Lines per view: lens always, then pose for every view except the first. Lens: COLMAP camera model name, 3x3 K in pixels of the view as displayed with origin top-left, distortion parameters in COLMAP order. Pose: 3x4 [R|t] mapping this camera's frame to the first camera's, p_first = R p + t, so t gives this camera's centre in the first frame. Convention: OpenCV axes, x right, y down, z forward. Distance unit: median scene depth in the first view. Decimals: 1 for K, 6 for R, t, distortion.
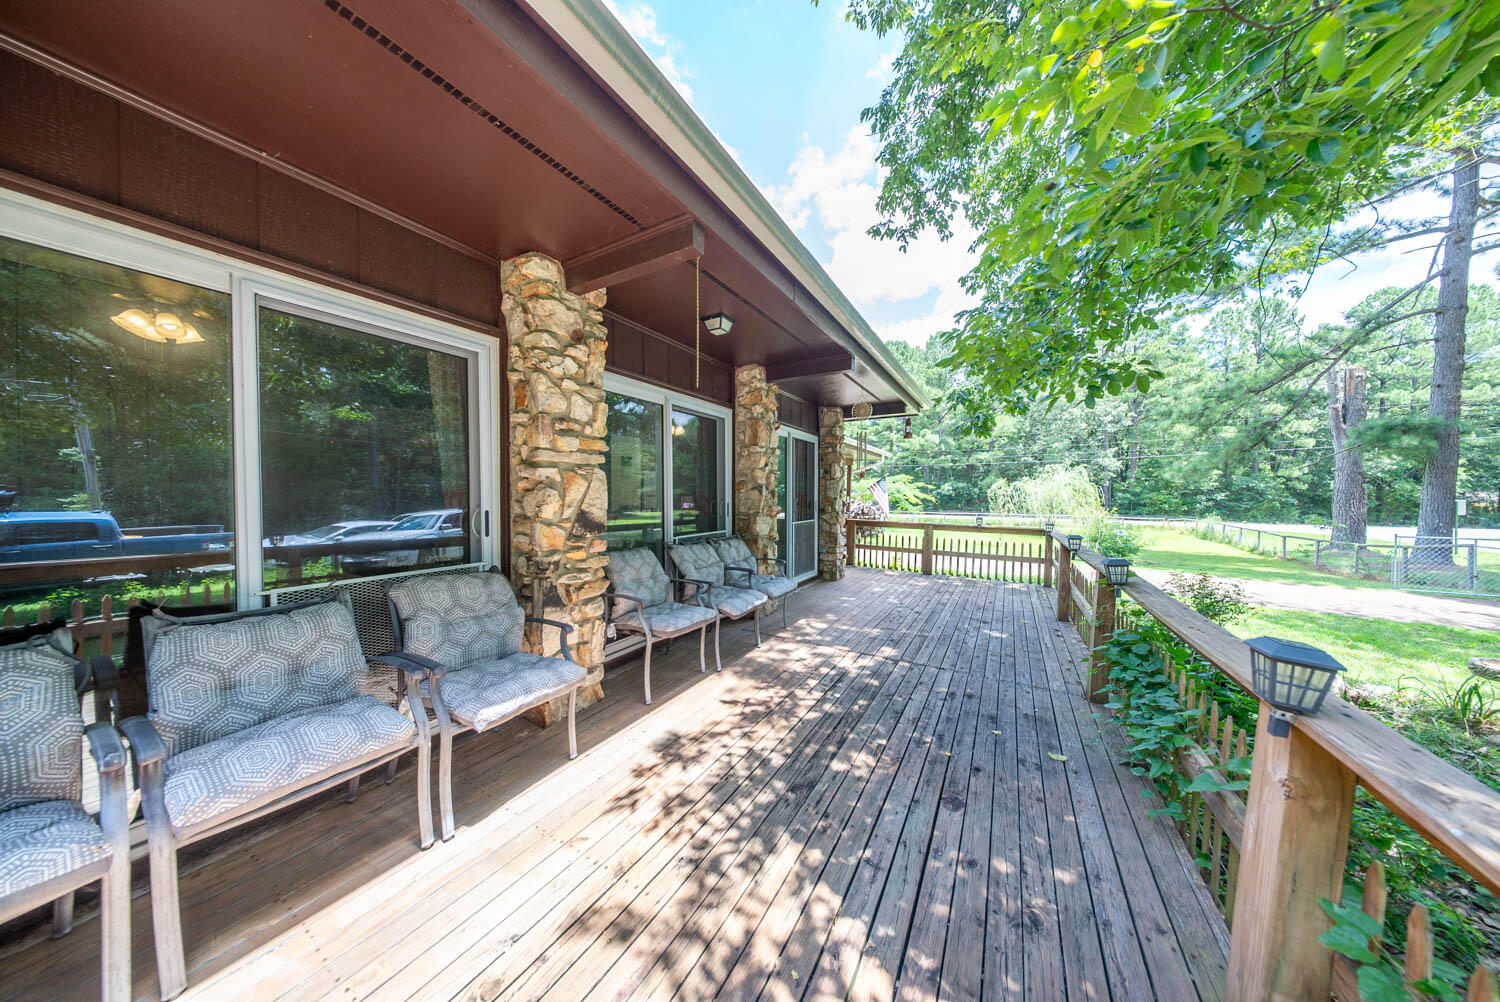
lens RADIAL K [[445.5, 0, 750.0], [0, 445.5, 501.0], [0, 0, 1]] dist [-0.000641, -0.000248]
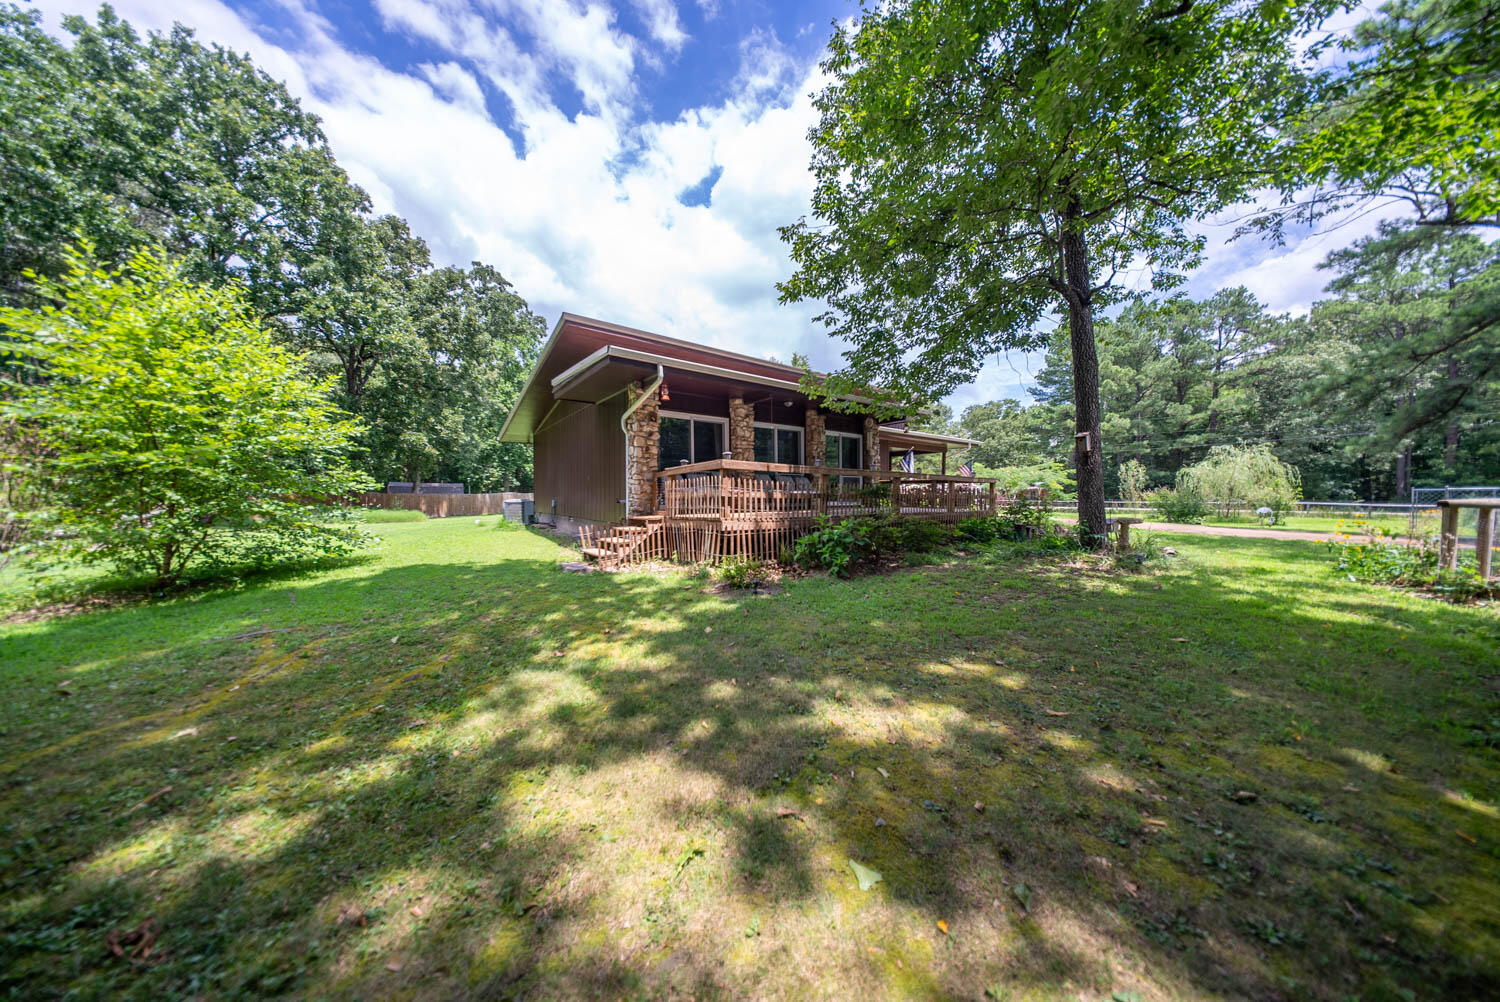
lens RADIAL K [[453.7, 0, 739.8], [0, 453.7, 502.6], [0, 0, 1]] dist [0.005148, -0.001961]
pose [[0.922702, -0.003797, -0.385496, 1.127733], [0.003569, 0.999993, -0.001307, 0.412639], [0.385498, -0.000170, 0.922709, -2.791894]]
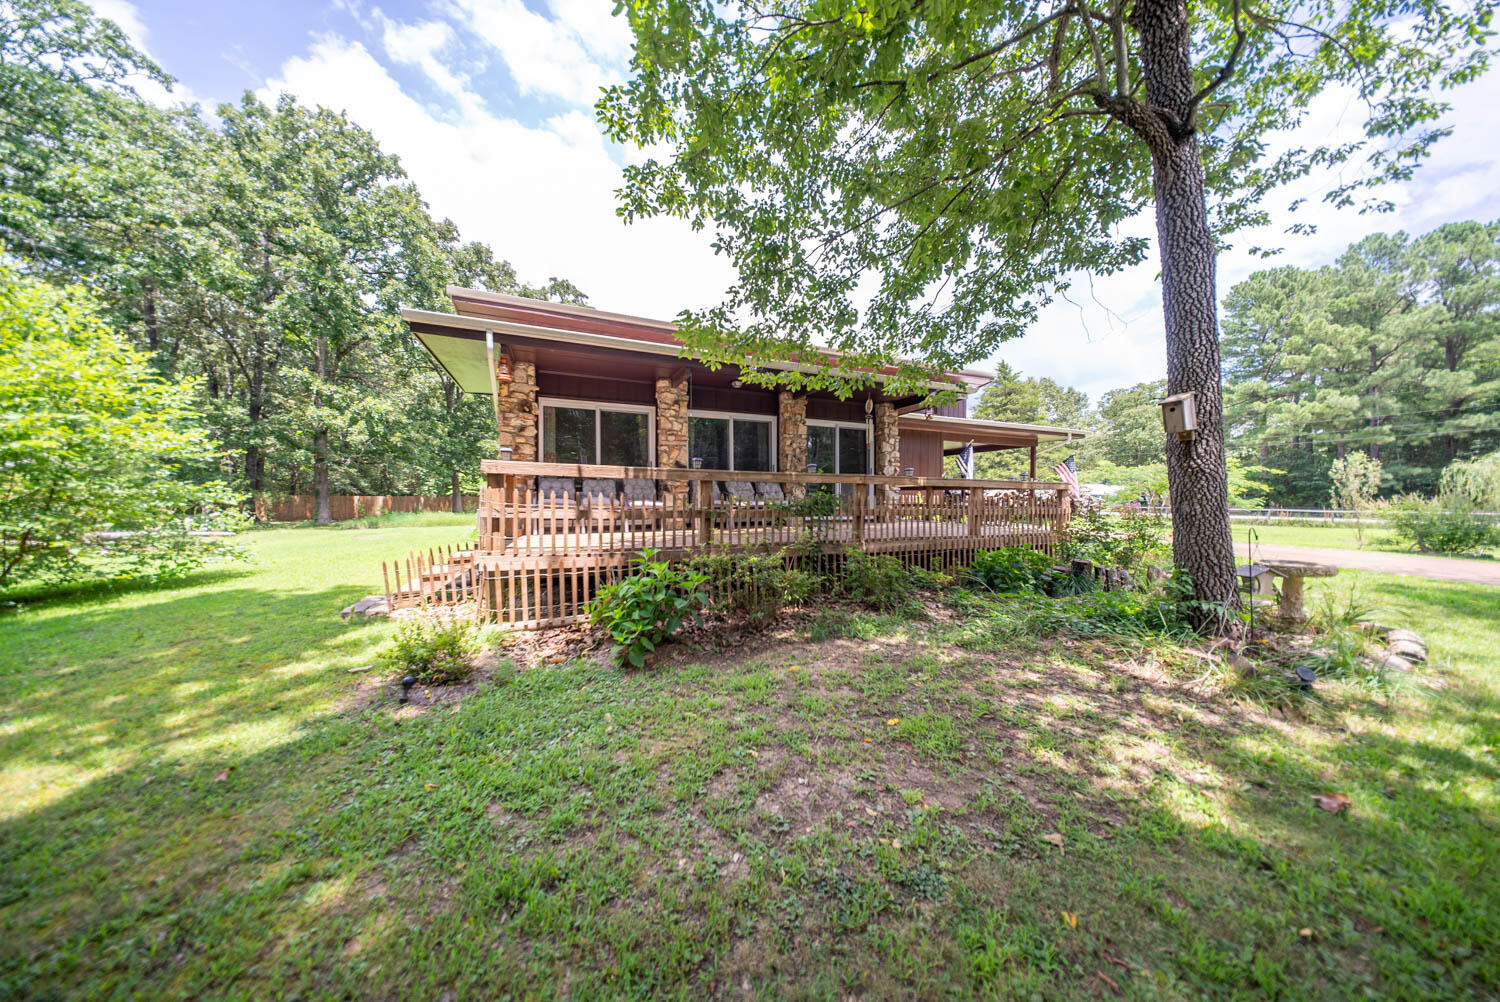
lens RADIAL K [[445.5, 0, 750.0], [0, 445.5, 501.0], [0, 0, 1]] dist [-0.000641, -0.000248]
pose [[0.805020, -0.001951, -0.593244, 1.816707], [-0.003558, 0.999961, -0.008117, 0.320386], [0.593237, 0.008645, 0.804982, -1.115651]]
